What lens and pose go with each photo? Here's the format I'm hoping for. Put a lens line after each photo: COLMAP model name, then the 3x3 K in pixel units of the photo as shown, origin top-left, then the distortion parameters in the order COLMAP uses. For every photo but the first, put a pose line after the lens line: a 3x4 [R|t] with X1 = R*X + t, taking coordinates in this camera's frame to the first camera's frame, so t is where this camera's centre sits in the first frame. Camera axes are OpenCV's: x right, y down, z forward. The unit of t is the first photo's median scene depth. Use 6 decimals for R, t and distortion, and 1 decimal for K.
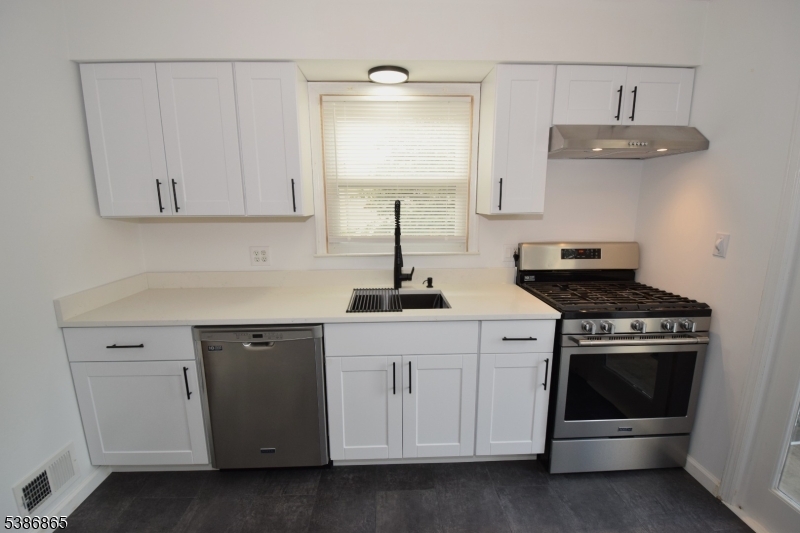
lens RADIAL K [[351.9, 0, 399.0], [0, 351.9, 269.7], [0, 0, 1]] dist [-0.007577, -0.006796]
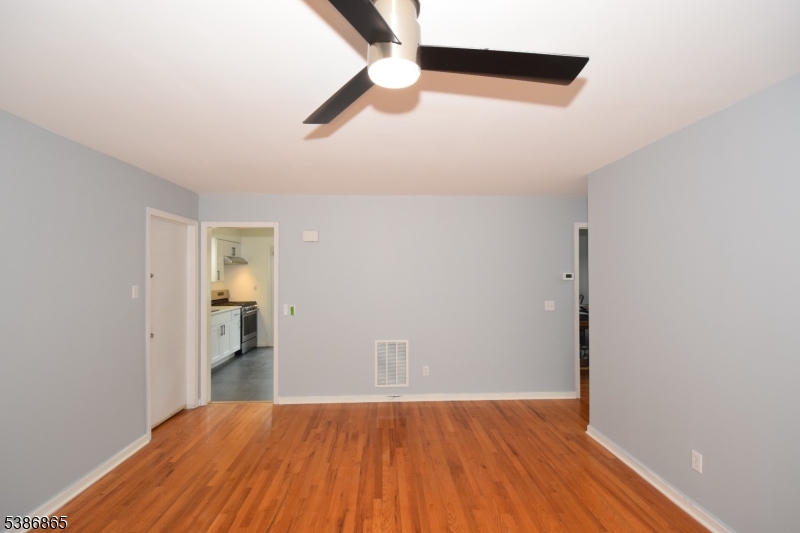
lens RADIAL K [[351.9, 0, 398.0], [0, 351.9, 270.4], [0, 0, 1]] dist [-0.007577, -0.006796]
pose [[-0.011166, 0.015043, 0.999824, -3.098341], [0.196245, 0.980474, -0.012561, 0.116378], [-0.980491, 0.196070, -0.013900, -0.629335]]
